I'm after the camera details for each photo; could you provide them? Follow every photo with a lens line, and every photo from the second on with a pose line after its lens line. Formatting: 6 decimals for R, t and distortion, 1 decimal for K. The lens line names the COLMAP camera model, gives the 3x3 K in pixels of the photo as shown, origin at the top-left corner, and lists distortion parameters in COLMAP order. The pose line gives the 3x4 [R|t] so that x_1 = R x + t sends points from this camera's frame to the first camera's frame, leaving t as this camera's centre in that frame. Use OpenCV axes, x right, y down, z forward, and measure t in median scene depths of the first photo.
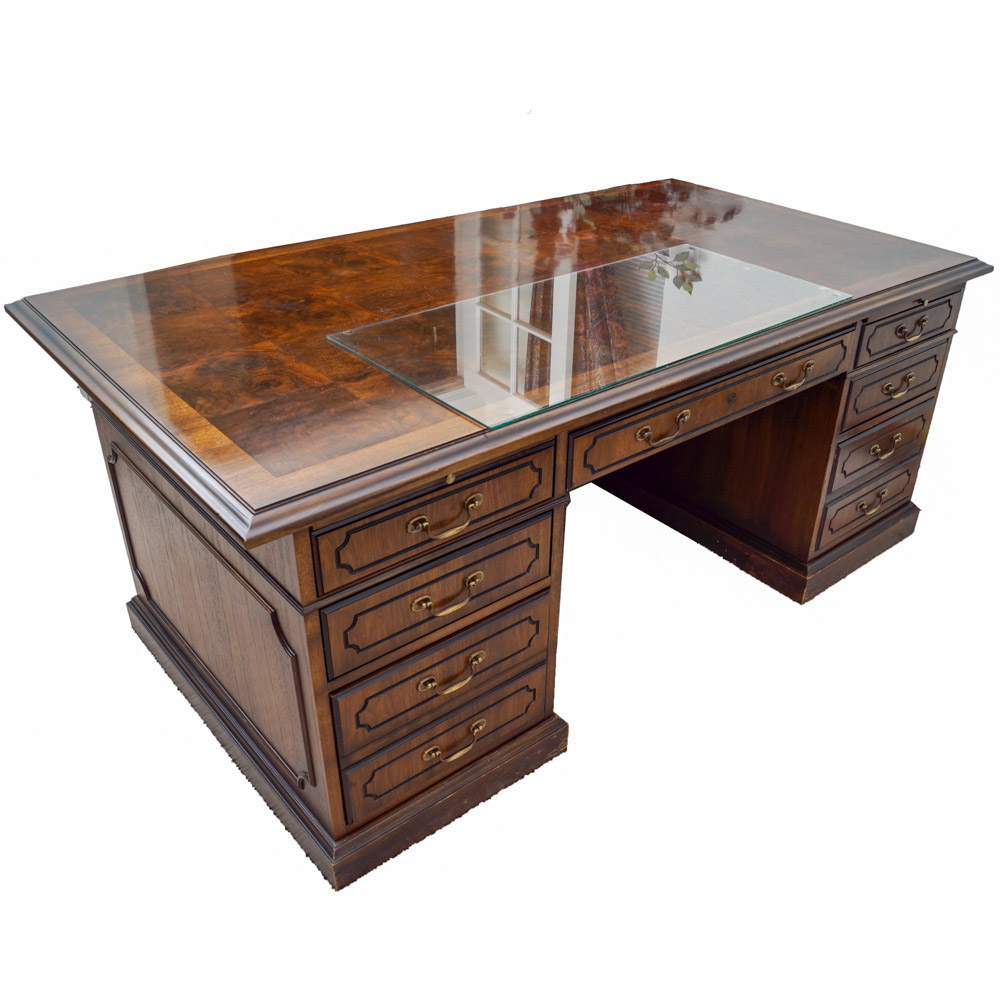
lens RADIAL K [[948.8, 0, 532.8], [0, 948.8, 523.8], [0, 0, 1]] dist [-0.060539, -0.002503]
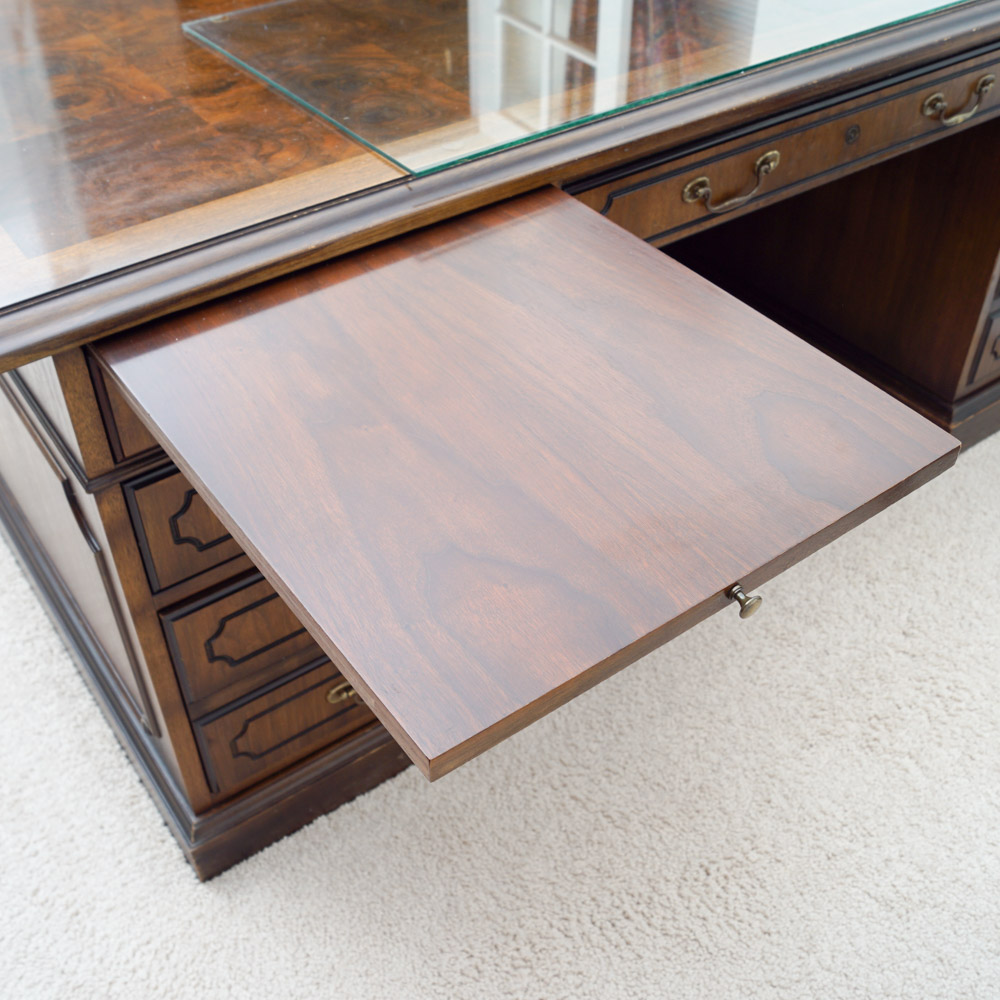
lens RADIAL K [[1150.8, 0, 474.9], [0, 1150.8, 499.1], [0, 0, 1]] dist [-0.092902, 0.020469]
pose [[0.994577, 0.037142, -0.097148, 0.057037], [-0.021116, 0.986719, 0.161059, -0.017268], [0.101840, -0.158134, 0.982152, 0.266626]]
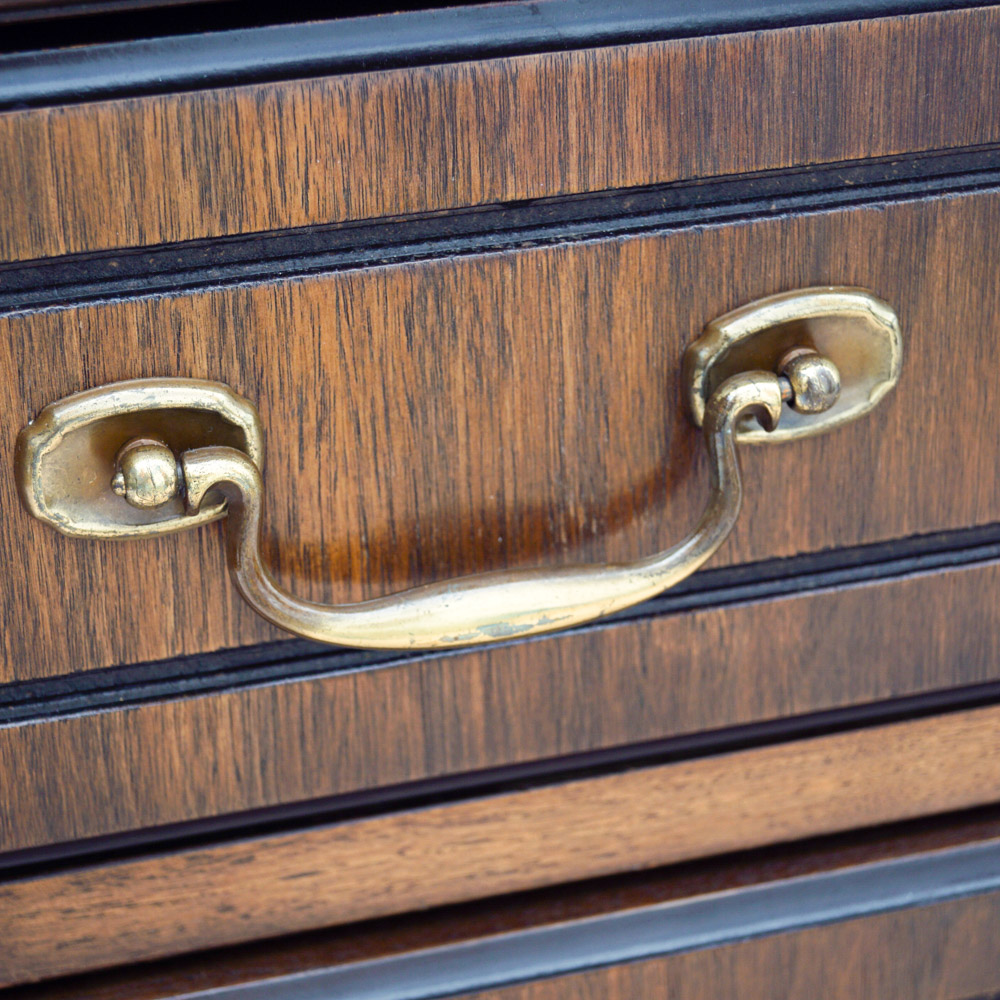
lens RADIAL K [[2588.4, 0, 500.0], [0, 2588.4, 500.0], [0, 0, 1]] dist [-0.043453, -0.306334]
pose [[0.908404, 0.143517, -0.392691, 0.017451], [-0.183985, 0.980628, -0.067220, 0.091957], [0.375436, 0.133312, 0.917211, 0.717779]]
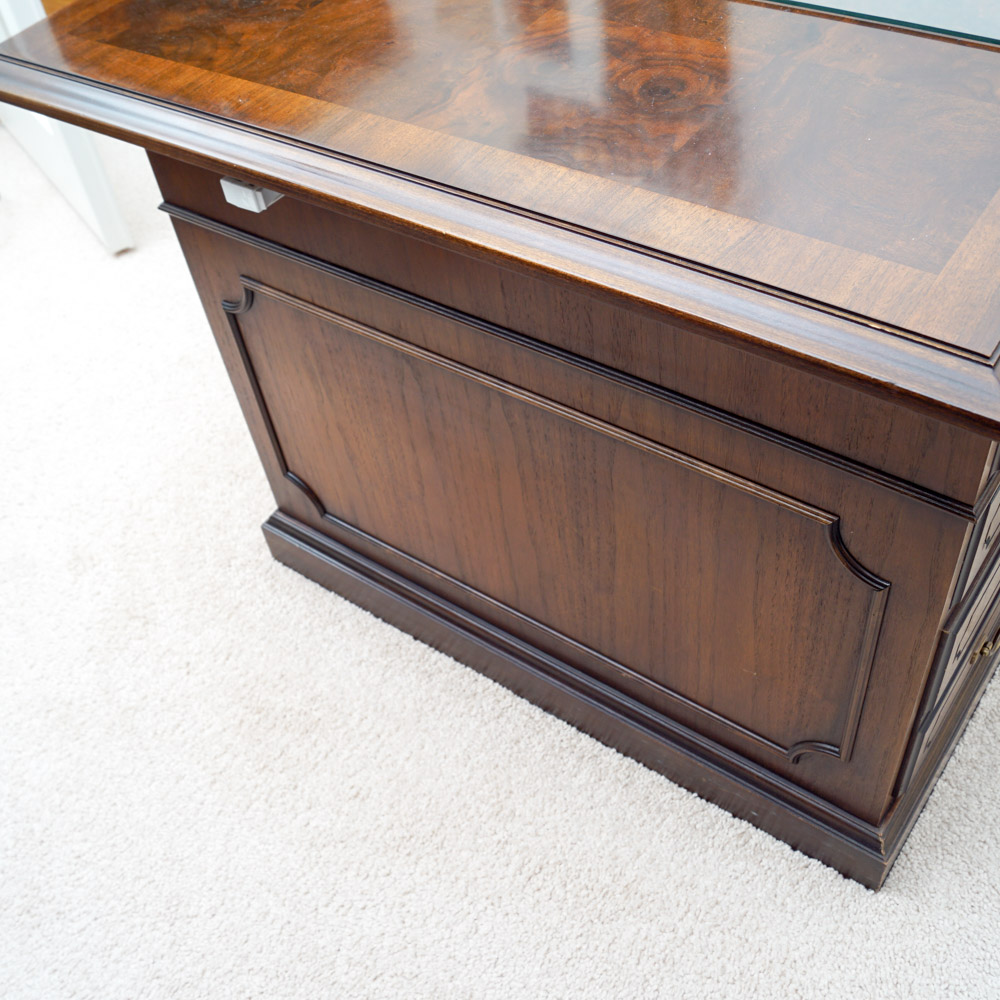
lens RADIAL K [[1150.8, 0, 474.9], [0, 1150.8, 499.1], [0, 0, 1]] dist [-0.092902, 0.020469]
pose [[0.964577, -0.261082, 0.037787, -0.440846], [0.244415, 0.938372, 0.244374, -0.110611], [-0.099260, -0.226482, 0.968944, 0.358682]]
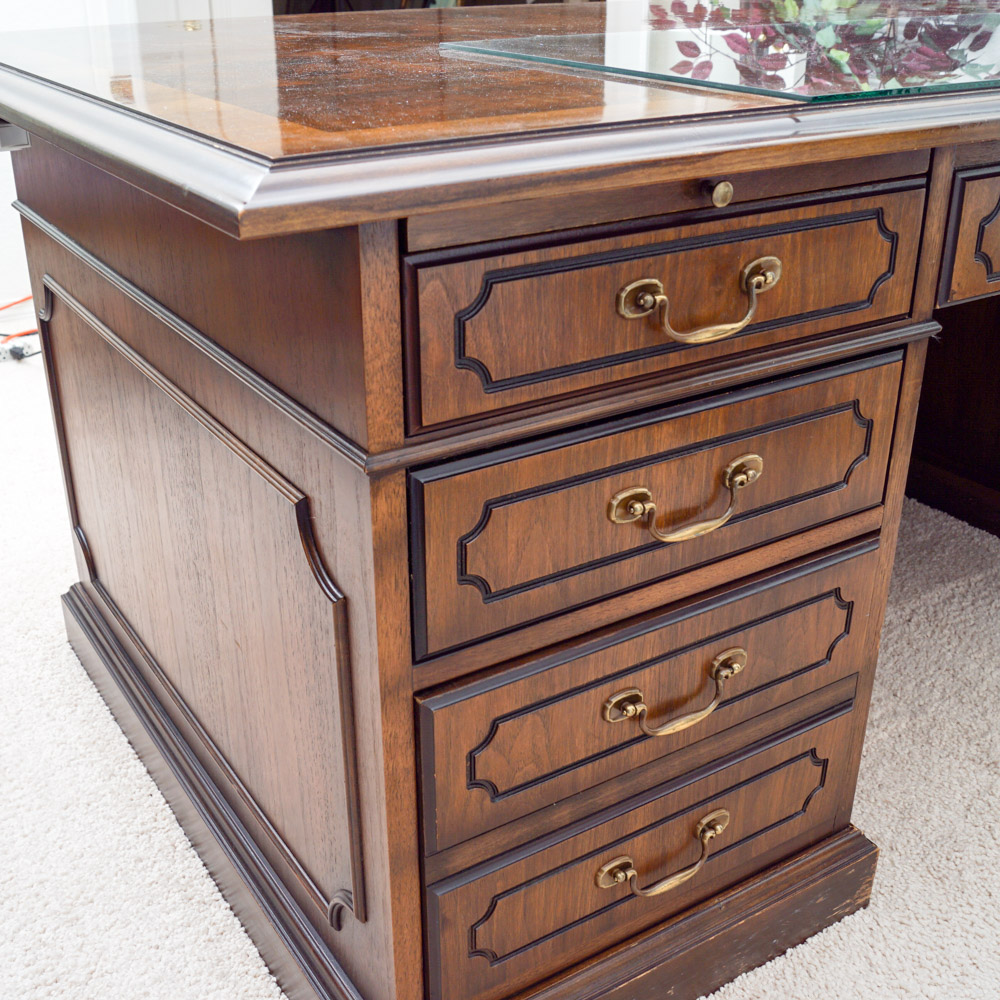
lens RADIAL K [[1223.1, 0, 473.4], [0, 1223.1, 502.5], [0, 0, 1]] dist [-0.088046, 0.037338]
pose [[0.988306, 0.034235, -0.148591, -0.097961], [-0.052816, 0.991004, -0.122967, 0.145237], [0.143045, 0.129377, 0.981224, 0.400210]]
